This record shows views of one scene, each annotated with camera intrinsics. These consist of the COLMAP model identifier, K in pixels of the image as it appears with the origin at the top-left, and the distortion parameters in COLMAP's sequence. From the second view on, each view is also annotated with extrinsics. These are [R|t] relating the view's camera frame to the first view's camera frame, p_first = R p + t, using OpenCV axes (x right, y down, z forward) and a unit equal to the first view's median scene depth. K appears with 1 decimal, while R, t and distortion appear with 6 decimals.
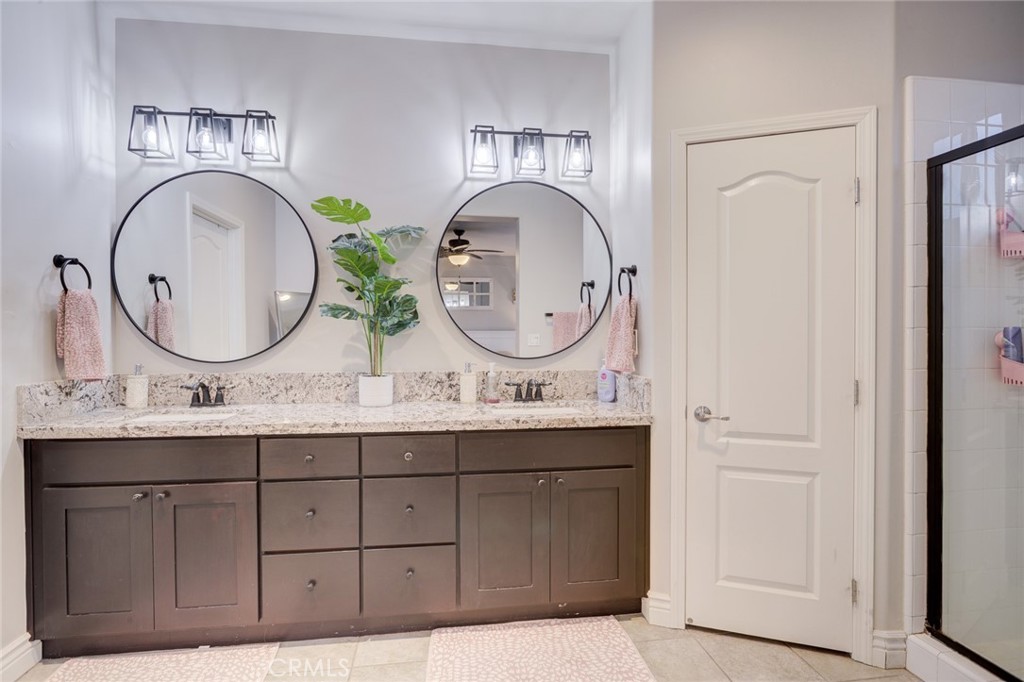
lens RADIAL K [[506.1, 0, 512.1], [0, 506.1, 342.7], [0, 0, 1]] dist [-0.018619, 0.006820]
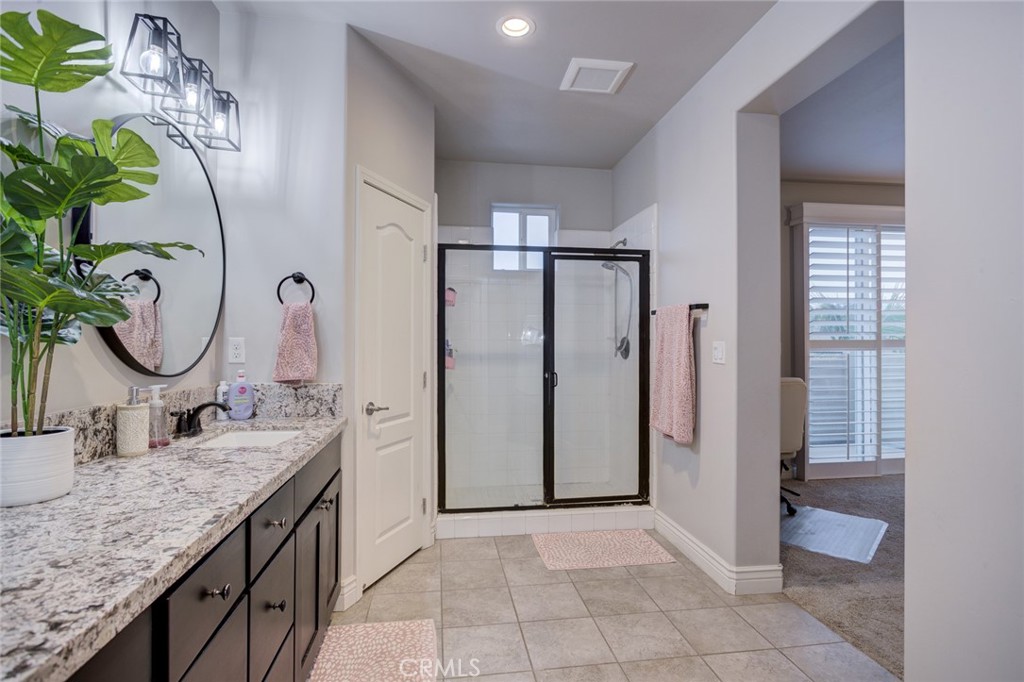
lens RADIAL K [[506.1, 0, 513.0], [0, 506.1, 343.6], [0, 0, 1]] dist [-0.018619, 0.006820]
pose [[0.003502, -0.000021, 0.999994, -0.771393], [0.011617, 0.999933, -0.000020, -0.009715], [-0.999926, 0.011617, 0.003502, 0.603195]]
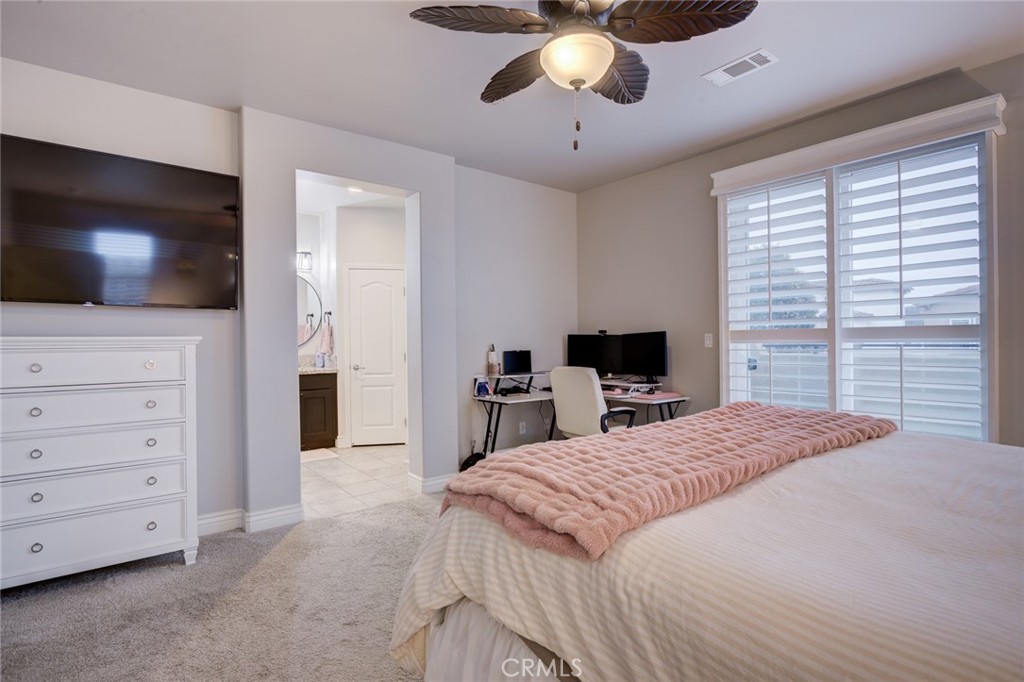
lens RADIAL K [[506.1, 0, 508.9], [0, 506.1, 340.1], [0, 0, 1]] dist [-0.018619, 0.006820]
pose [[0.860039, -0.009394, 0.510142, -0.288112], [0.015393, 0.999853, -0.007539, 0.023875], [-0.509996, 0.014336, 0.860057, -1.667848]]
